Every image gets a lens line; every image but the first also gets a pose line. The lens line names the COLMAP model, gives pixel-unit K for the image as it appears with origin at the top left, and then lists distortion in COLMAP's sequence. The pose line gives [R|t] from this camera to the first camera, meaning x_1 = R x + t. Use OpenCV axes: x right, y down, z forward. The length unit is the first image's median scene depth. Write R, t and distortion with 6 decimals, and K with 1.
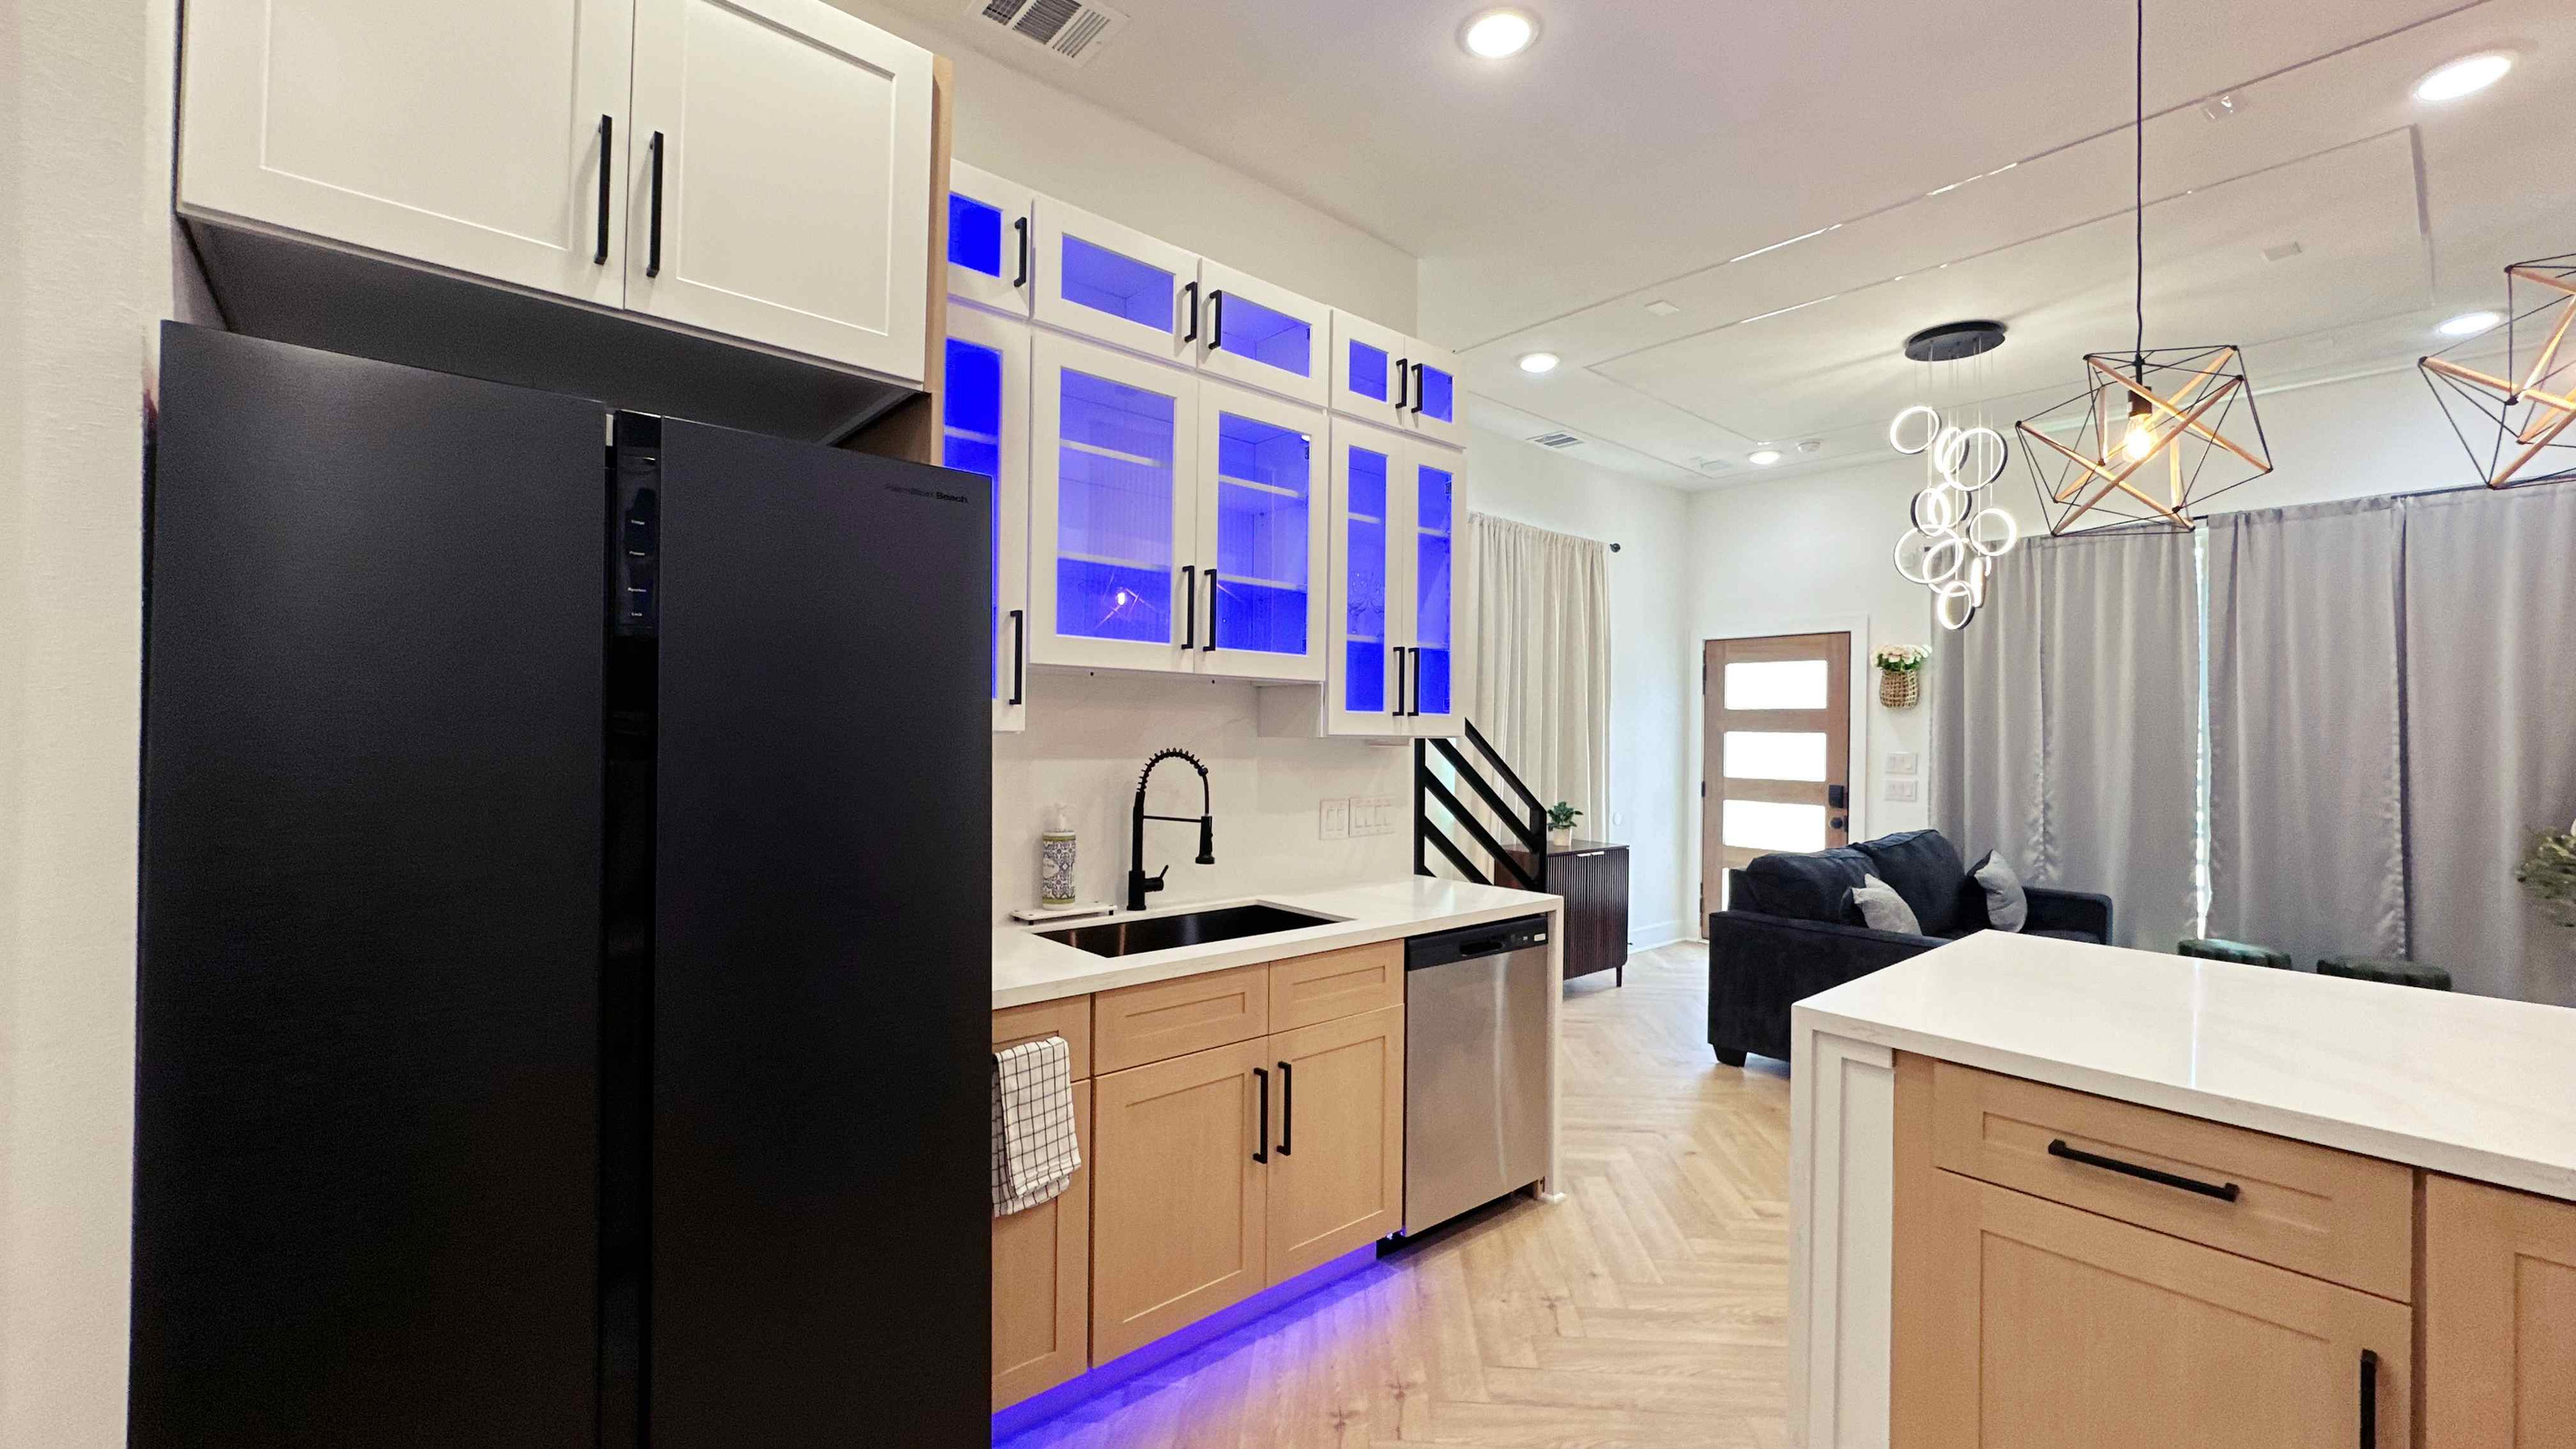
lens RADIAL K [[1030.7, 0, 1291.6], [0, 1030.7, 726.4], [0, 0, 1]] dist [-0.000122, 0.000660]
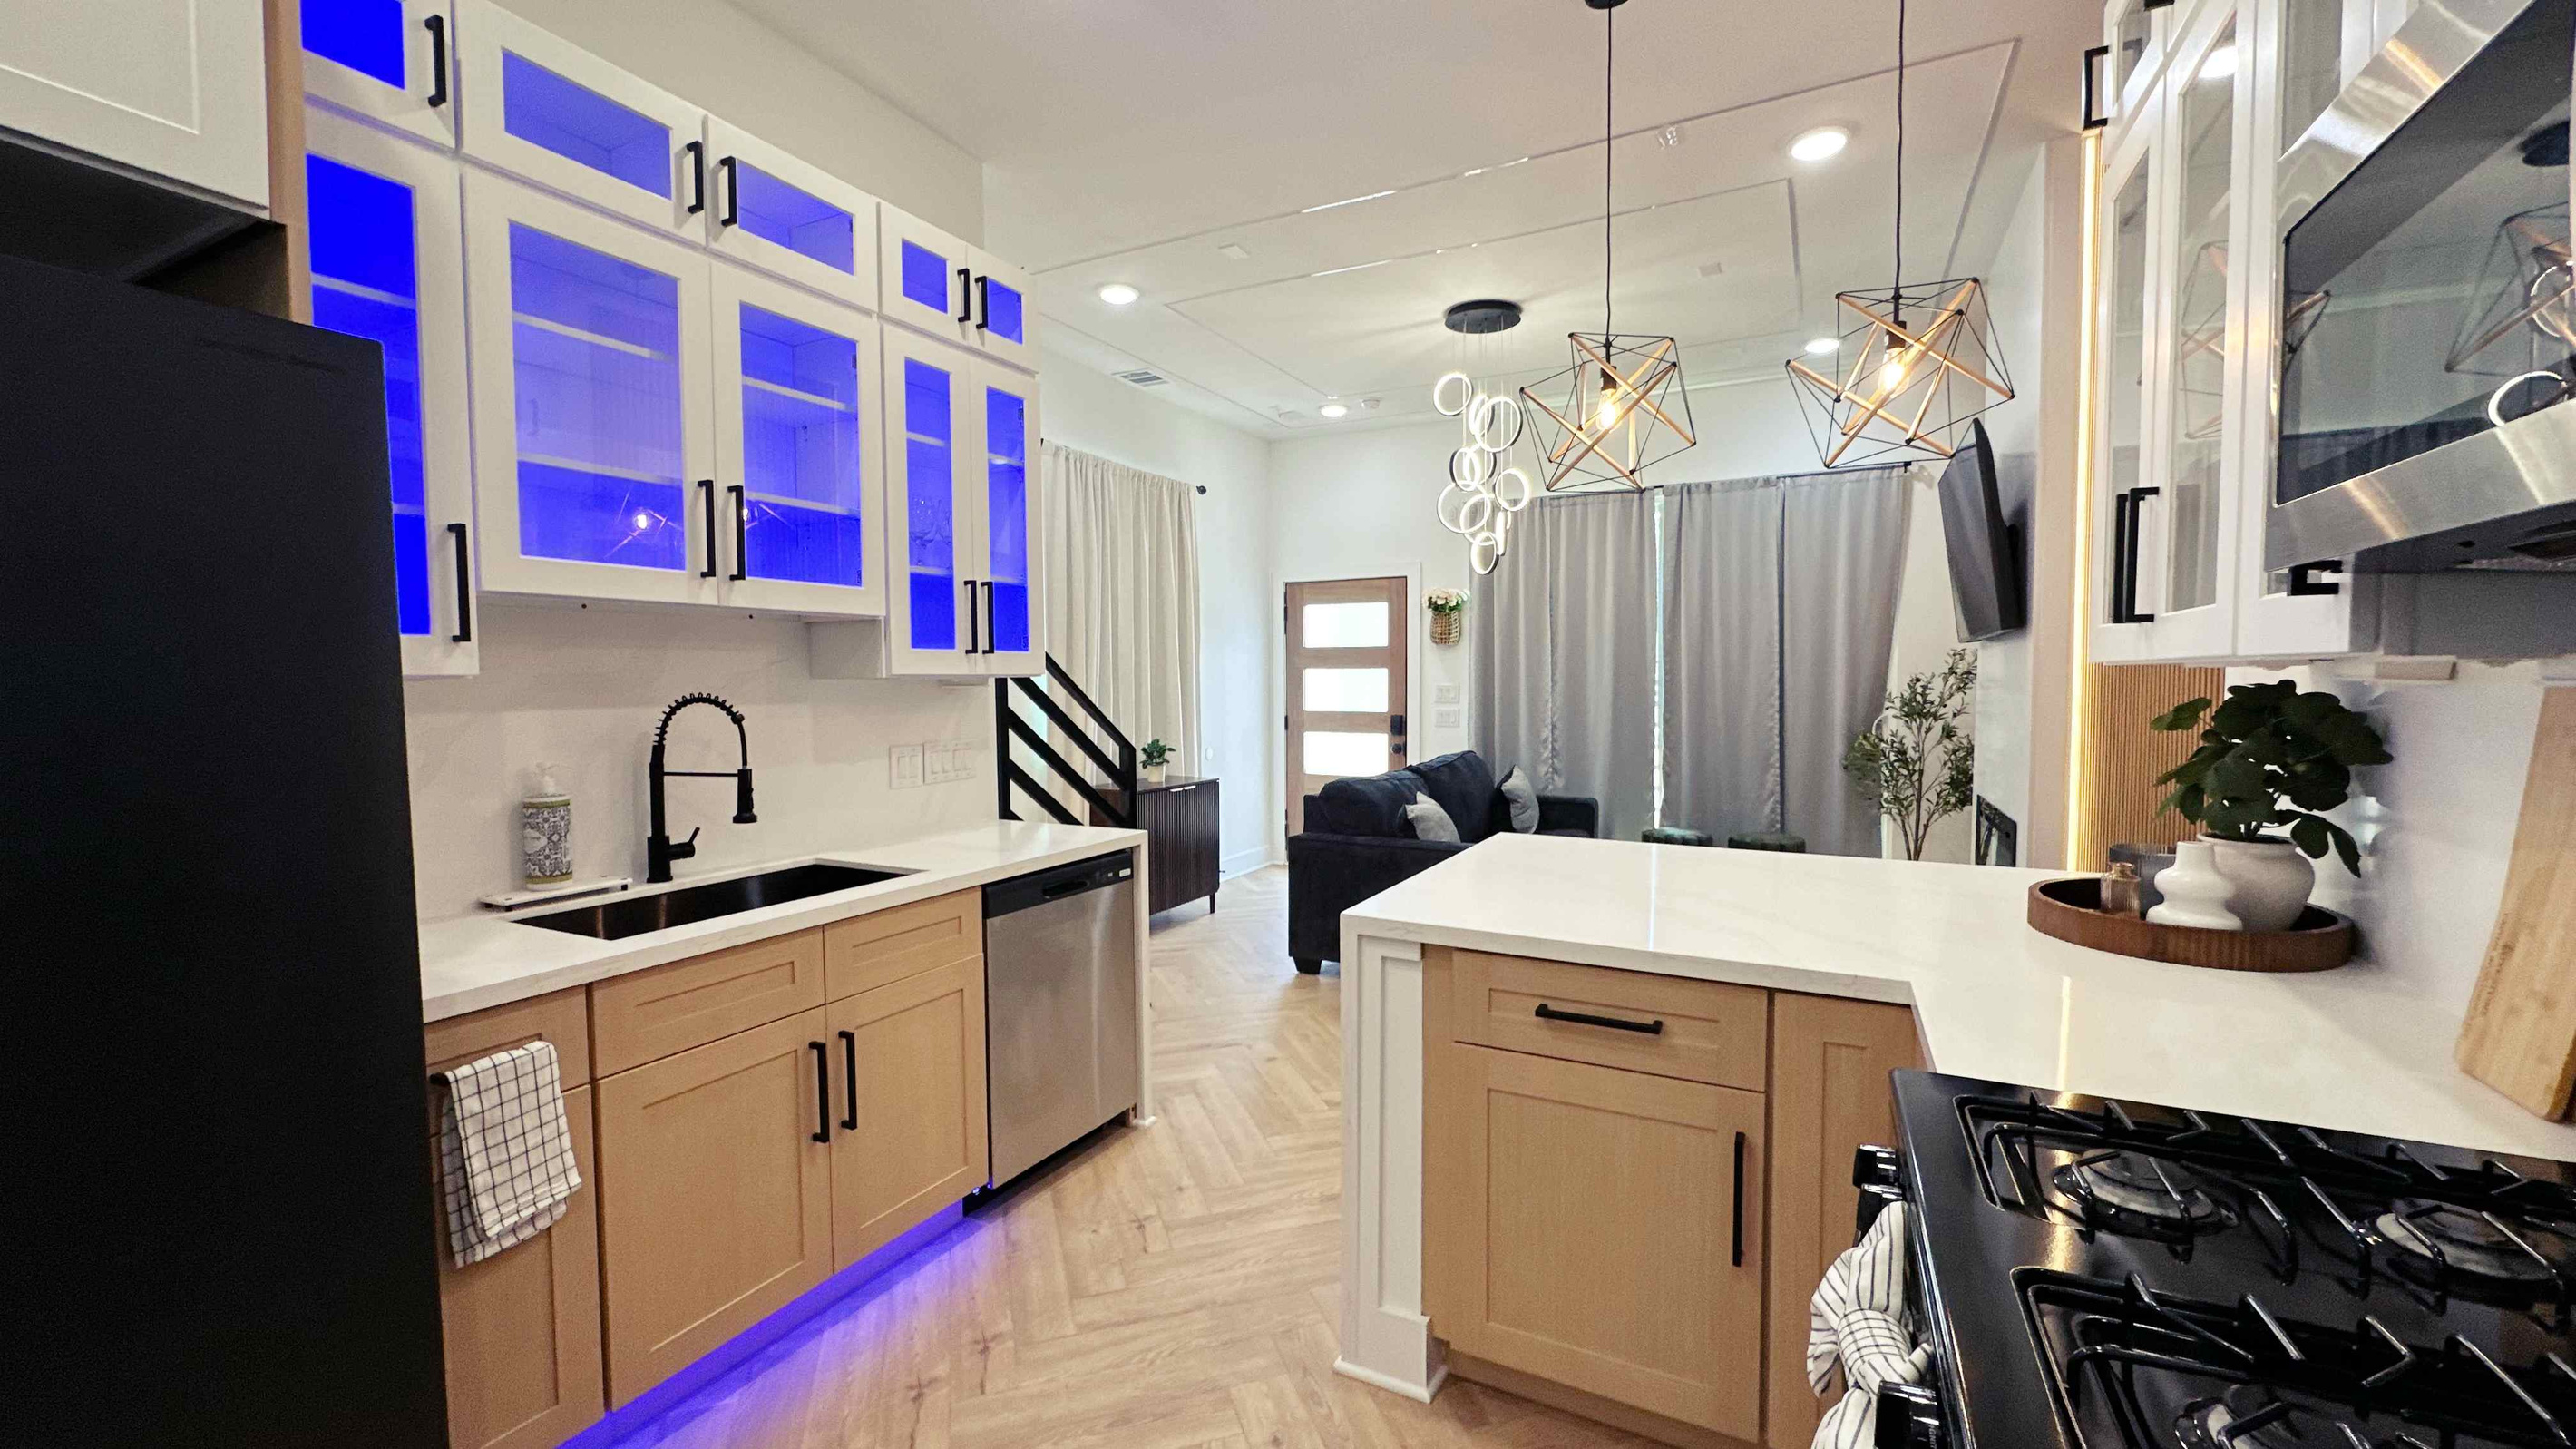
lens RADIAL K [[1029.4, 0, 1283.4], [0, 1029.4, 725.9], [0, 0, 1]] dist [0.001885, 0.000454]
pose [[0.932591, -0.035561, 0.359178, 0.029047], [0.015782, 0.998200, 0.057852, 0.005664], [-0.360589, -0.048284, 0.931474, 0.013184]]
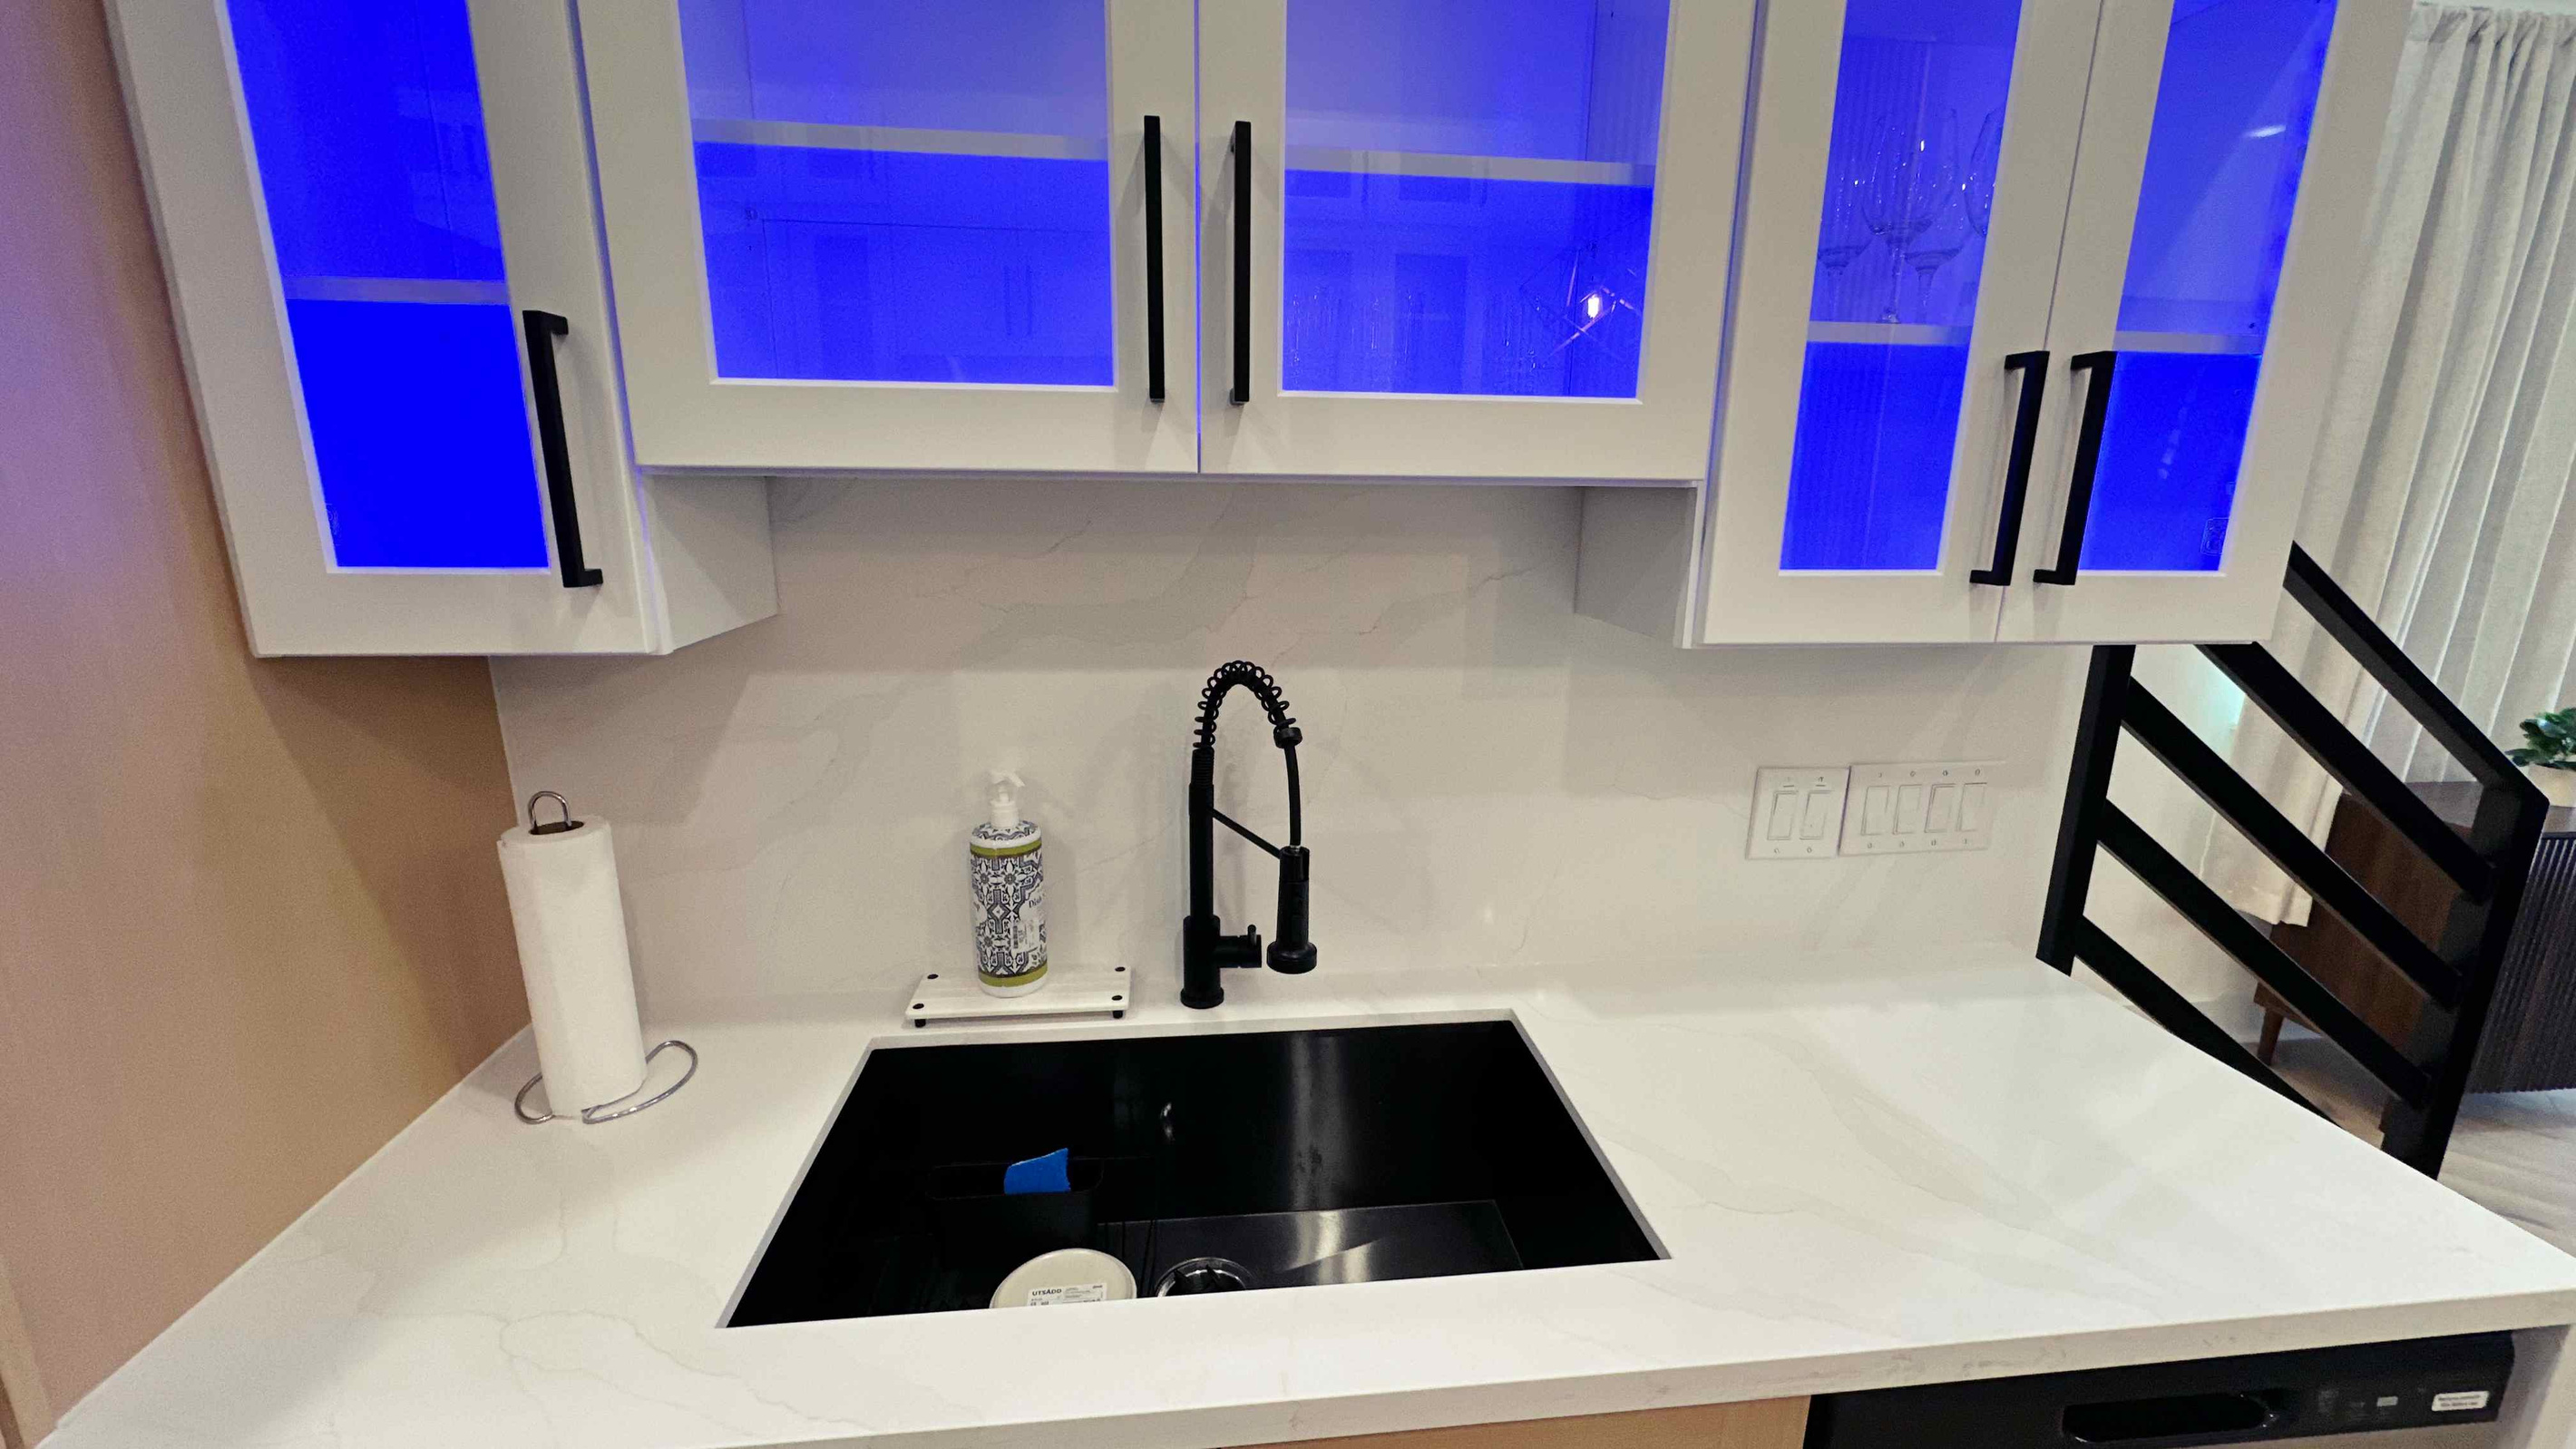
lens RADIAL K [[1019.6, 0, 1304.1], [0, 1019.6, 716.9], [0, 0, 1]] dist [-0.000529, 0.000078]
pose [[0.818781, 0.129431, -0.559326, 0.113757], [0.001415, 0.973797, 0.227413, -0.042949], [0.574104, -0.186993, 0.797144, 0.634562]]
